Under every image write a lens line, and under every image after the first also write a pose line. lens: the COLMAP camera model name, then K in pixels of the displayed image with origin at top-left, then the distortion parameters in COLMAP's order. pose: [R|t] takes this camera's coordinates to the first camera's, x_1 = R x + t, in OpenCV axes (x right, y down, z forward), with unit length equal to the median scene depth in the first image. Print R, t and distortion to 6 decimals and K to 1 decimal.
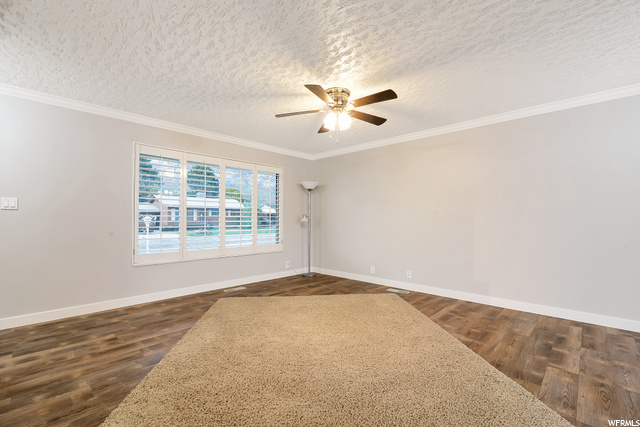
lens RADIAL K [[281.5, 0, 320.1], [0, 281.5, 214.4], [0, 0, 1]] dist [-0.010562, -0.000397]
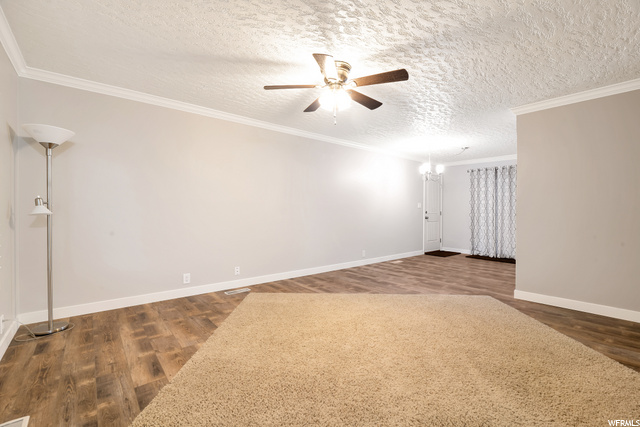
lens RADIAL K [[281.5, 0, 320.1], [0, 281.5, 214.4], [0, 0, 1]] dist [-0.010562, -0.000397]
pose [[0.114935, -0.017341, 0.993222, -0.763743], [-0.027536, 0.999408, 0.020635, 0.007476], [-0.992991, -0.029721, 0.114389, 0.863059]]
